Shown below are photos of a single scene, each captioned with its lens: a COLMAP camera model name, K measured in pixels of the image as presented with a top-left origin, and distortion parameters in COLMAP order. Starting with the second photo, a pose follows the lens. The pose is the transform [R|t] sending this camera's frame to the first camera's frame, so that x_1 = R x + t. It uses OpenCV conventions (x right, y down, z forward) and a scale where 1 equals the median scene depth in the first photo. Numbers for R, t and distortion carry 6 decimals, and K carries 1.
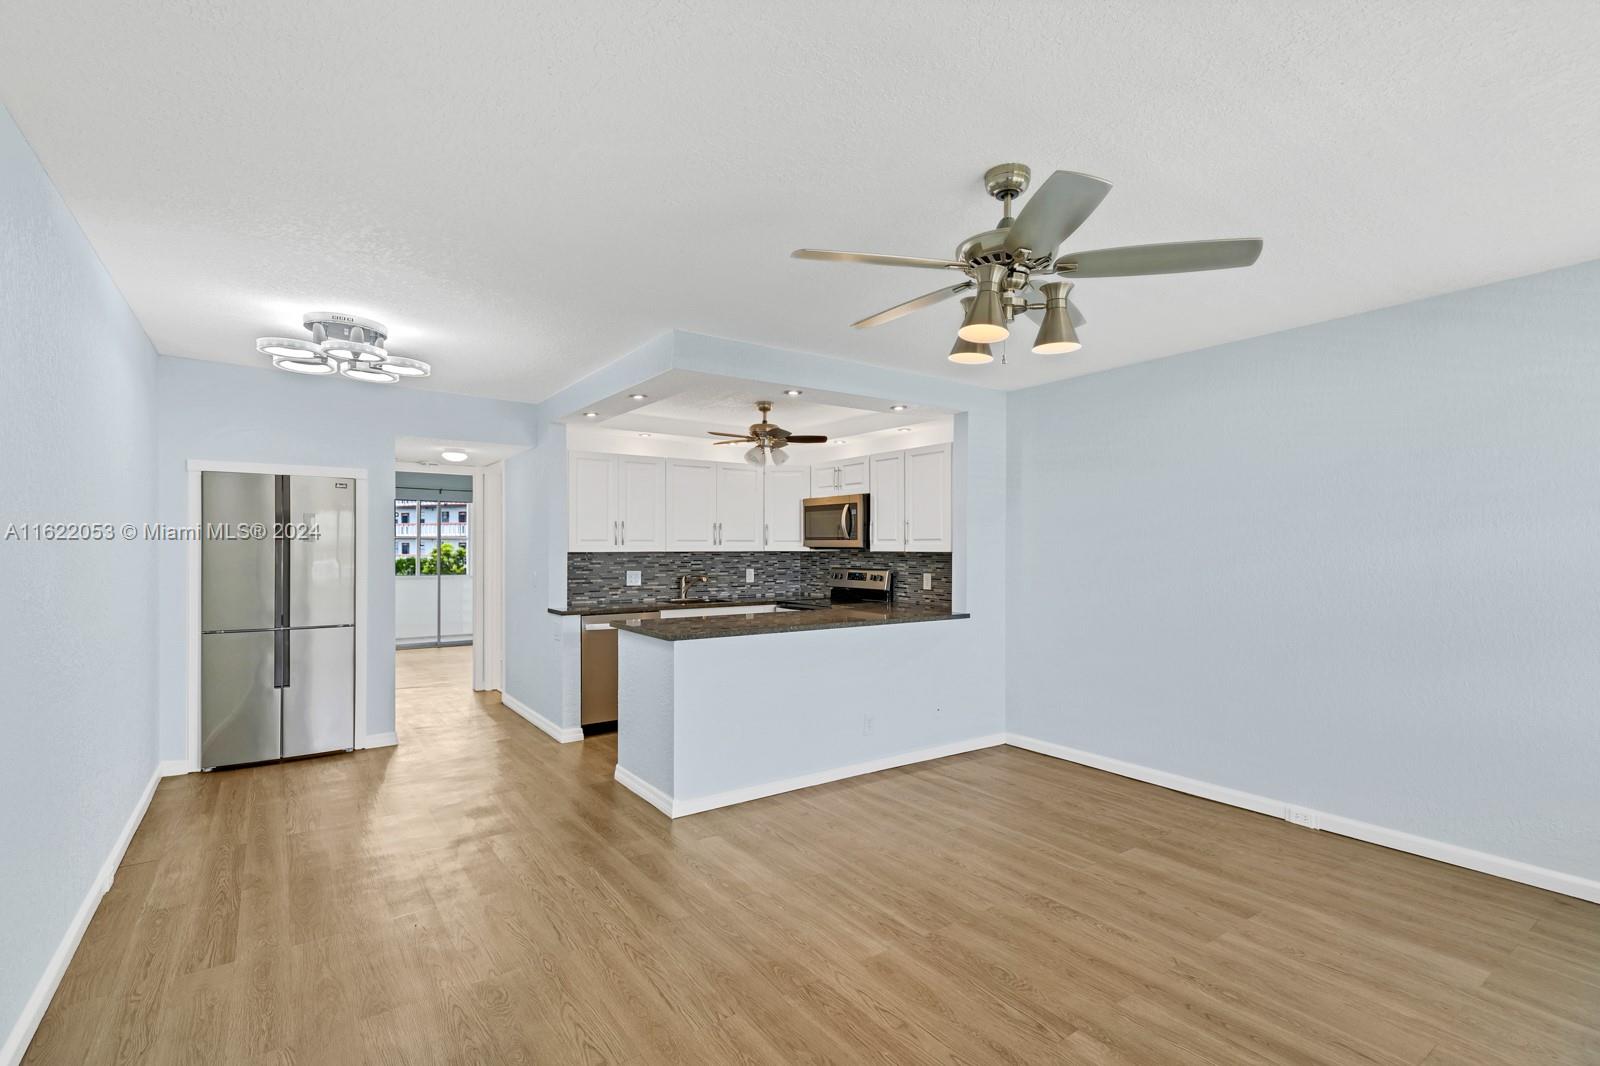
lens RADIAL K [[724.1, 0, 819.9], [0, 724.1, 532.3], [0, 0, 1]] dist [0.010737, -0.000383]
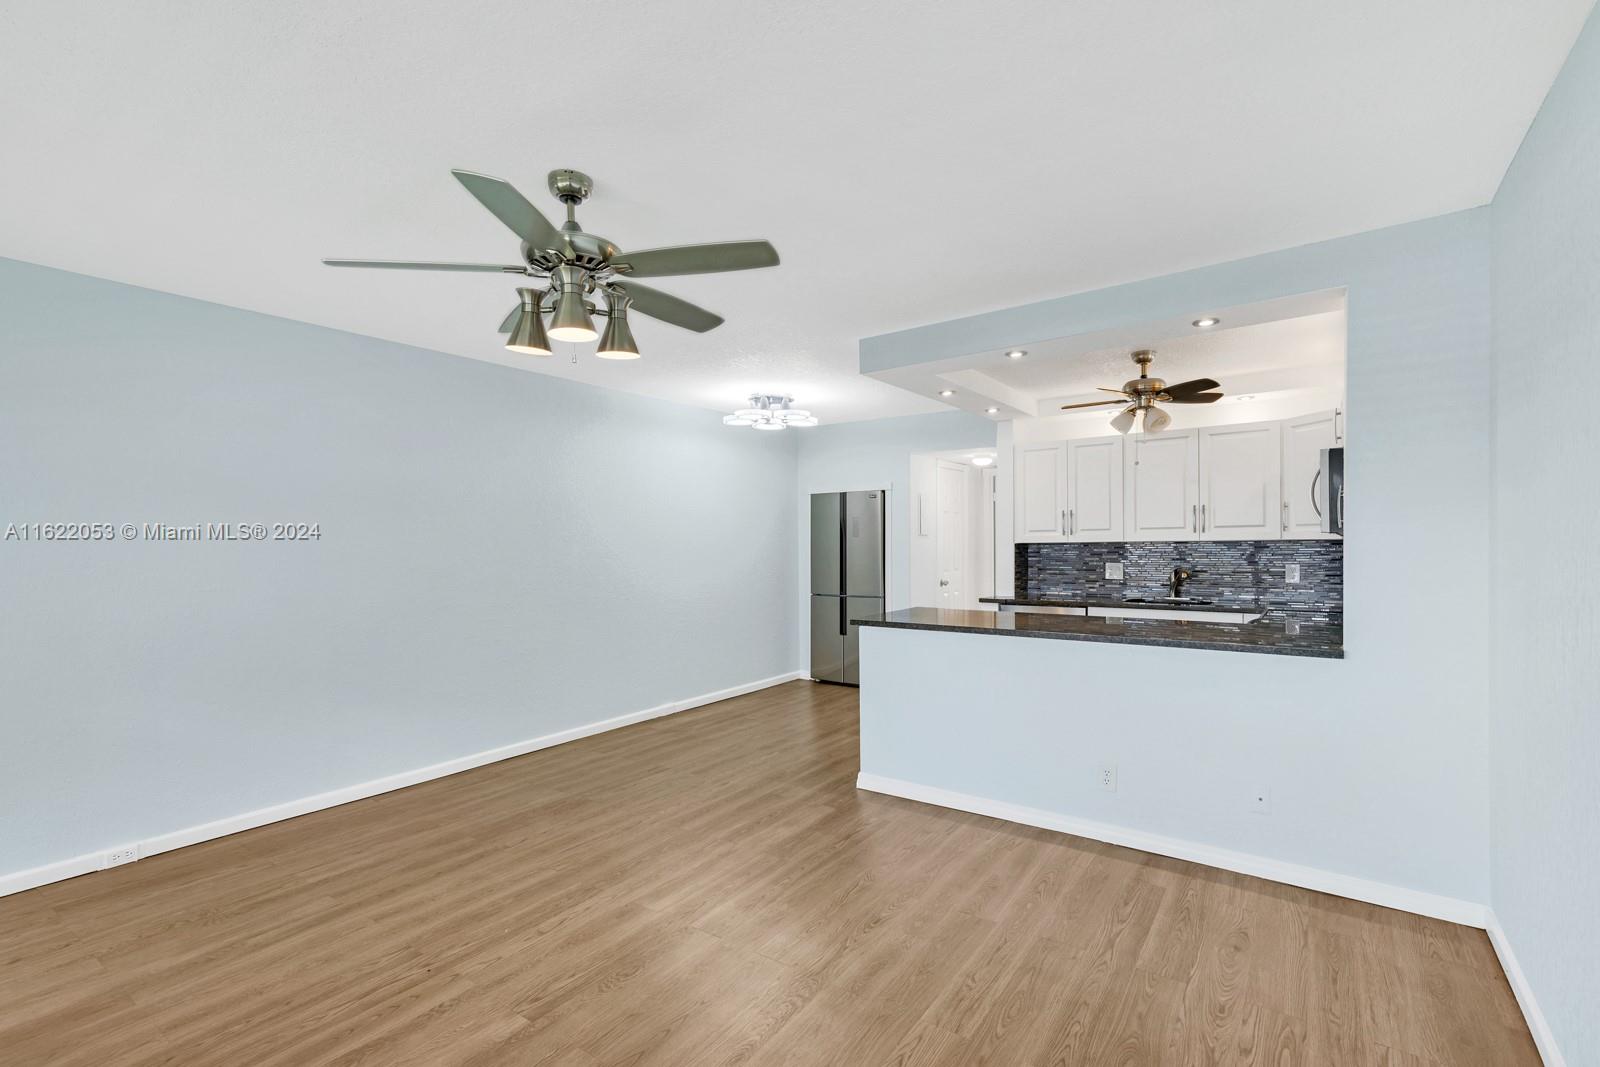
lens RADIAL K [[724.1, 0, 819.9], [0, 724.1, 532.8], [0, 0, 1]] dist [0.010737, -0.000383]
pose [[0.342399, -0.015678, -0.939424, 0.506739], [0.031468, 0.999491, -0.005211, 0.009202], [0.939028, -0.027777, 0.342718, 0.366394]]
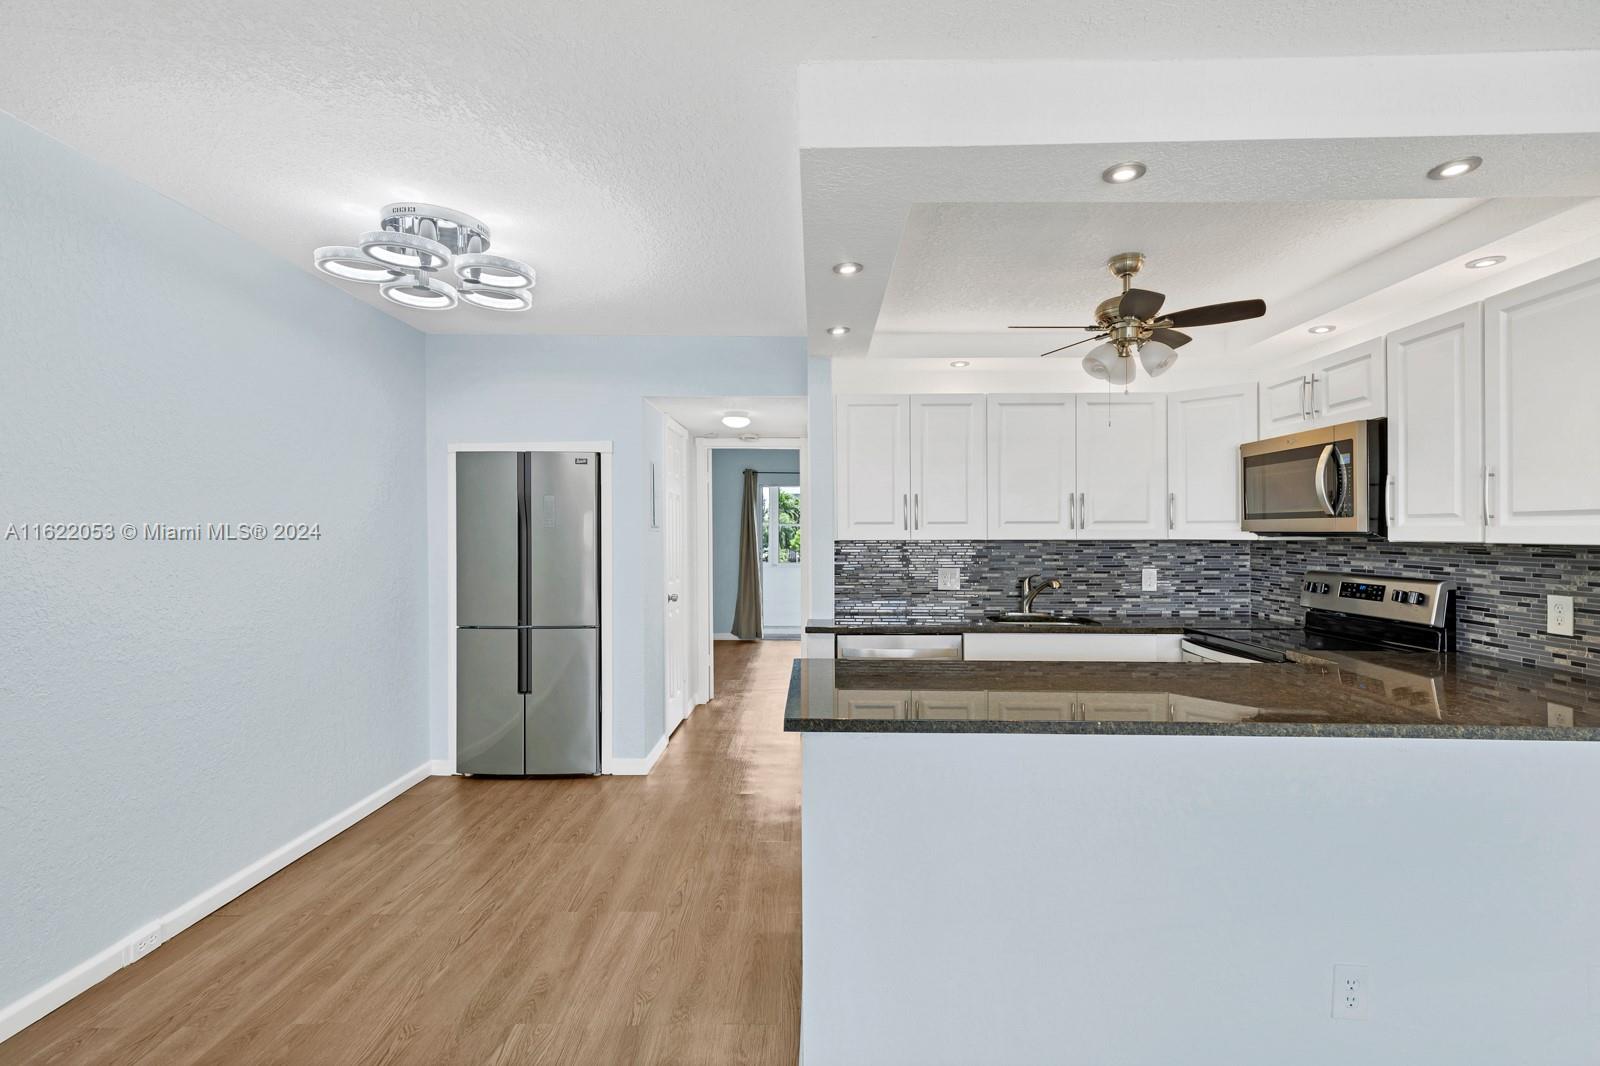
lens RADIAL K [[749.4, 0, 814.3], [0, 749.4, 539.6], [0, 0, 1]] dist [0.014746, -0.000553]
pose [[0.803511, 0.003793, -0.595277, 0.062461], [0.013514, 0.999606, 0.024610, 0.008168], [0.595136, -0.027819, 0.803143, 0.390784]]
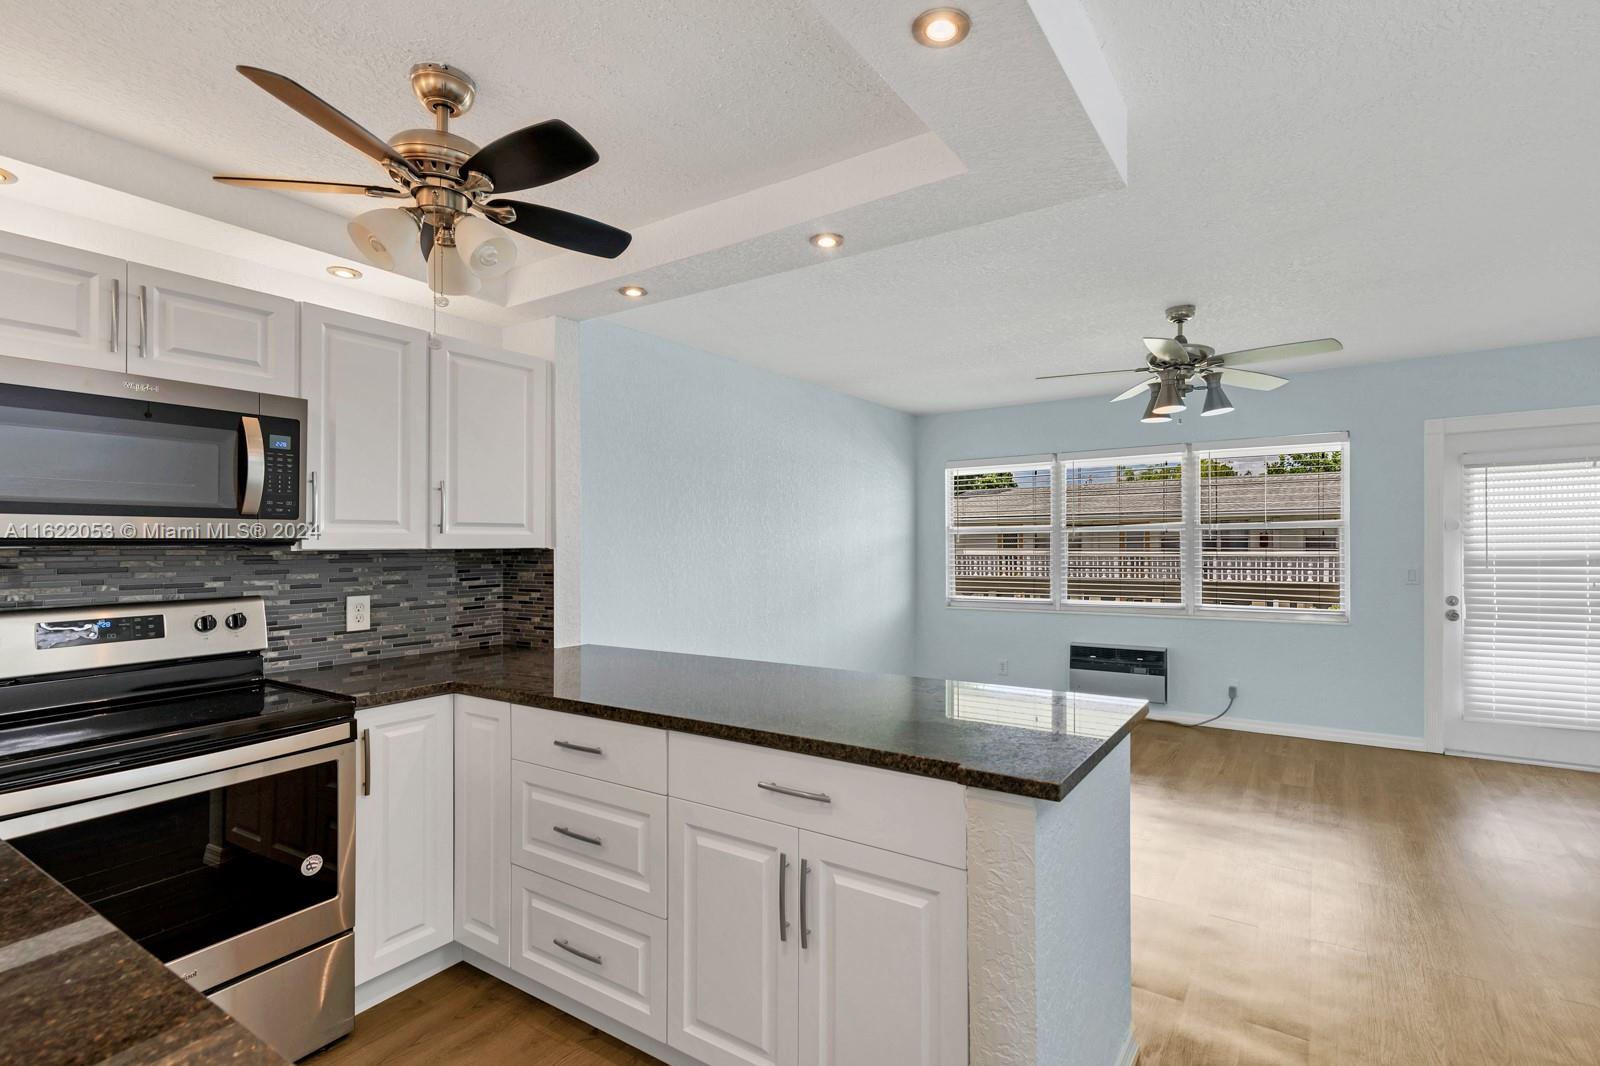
lens RADIAL K [[749.4, 0, 814.3], [0, 749.4, 539.6], [0, 0, 1]] dist [0.014746, -0.000553]
pose [[-0.360182, 0.001870, 0.932880, -0.406275], [-0.016682, 0.999825, -0.008446, 0.019675], [-0.932733, -0.018604, -0.360088, 0.891731]]
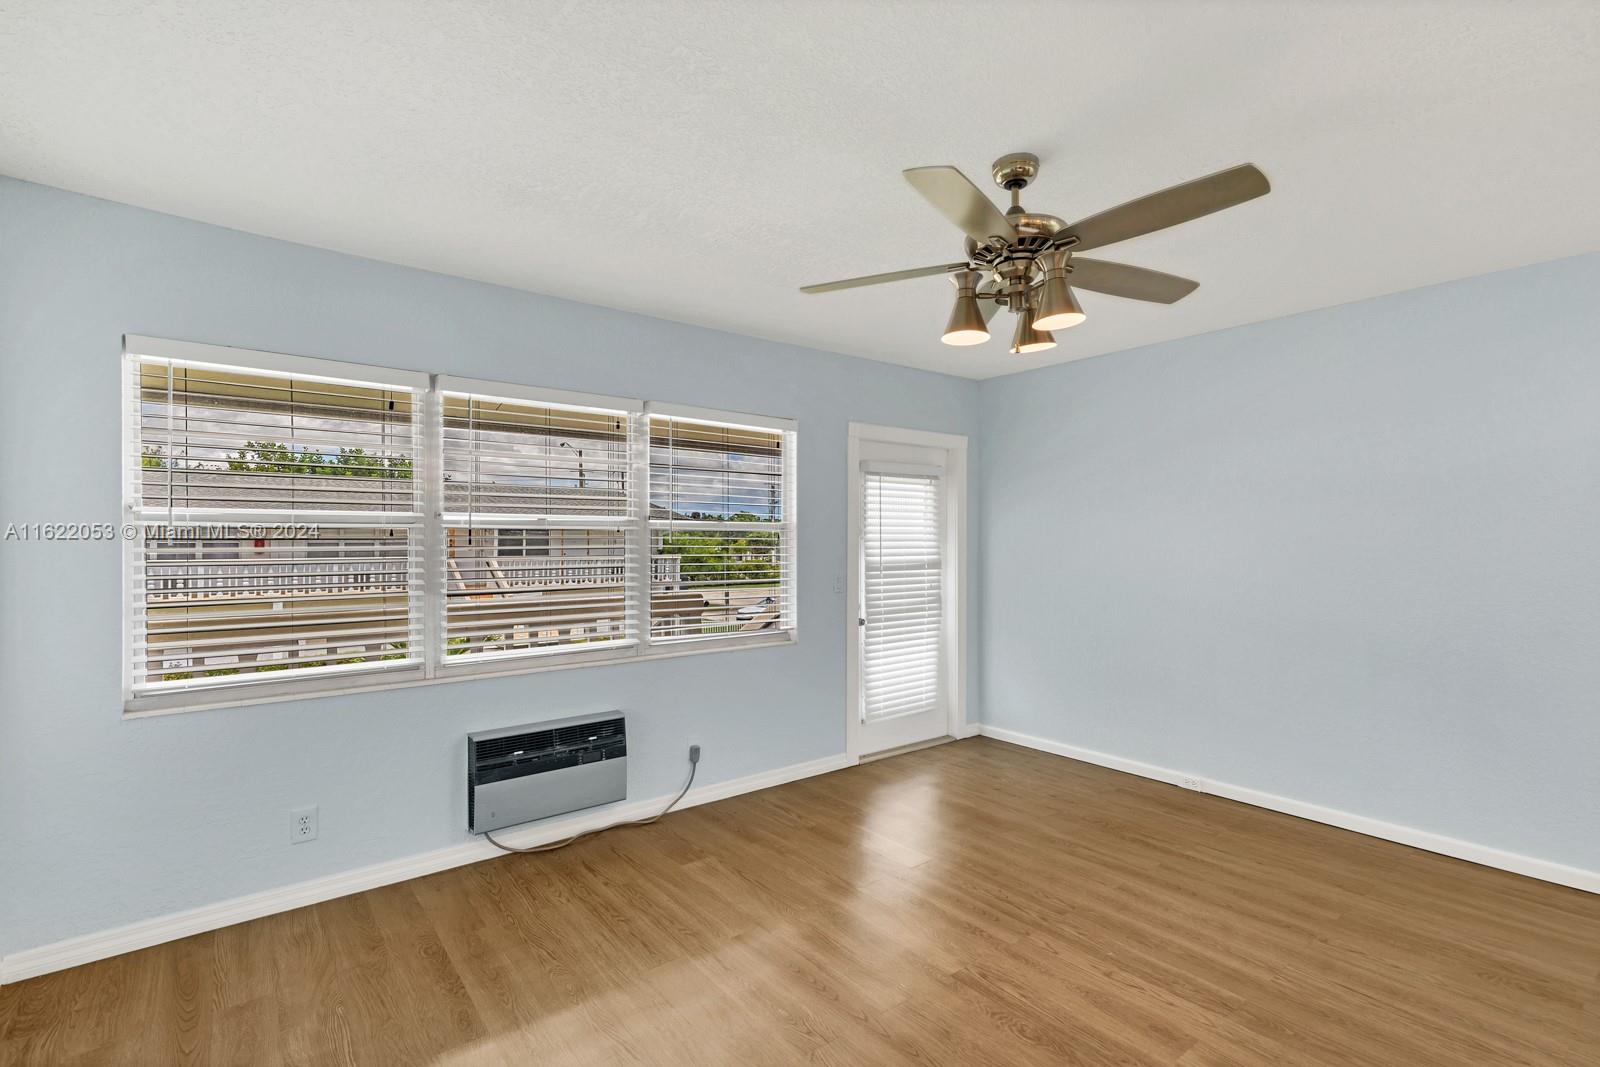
lens RADIAL K [[749.4, 0, 814.3], [0, 749.4, 540.1], [0, 0, 1]] dist [0.014746, -0.000553]
pose [[-0.998903, -0.000021, -0.046827, 0.214958], [0.001503, 0.999471, -0.032500, 0.021516], [0.046803, -0.032535, -0.998374, 0.752911]]
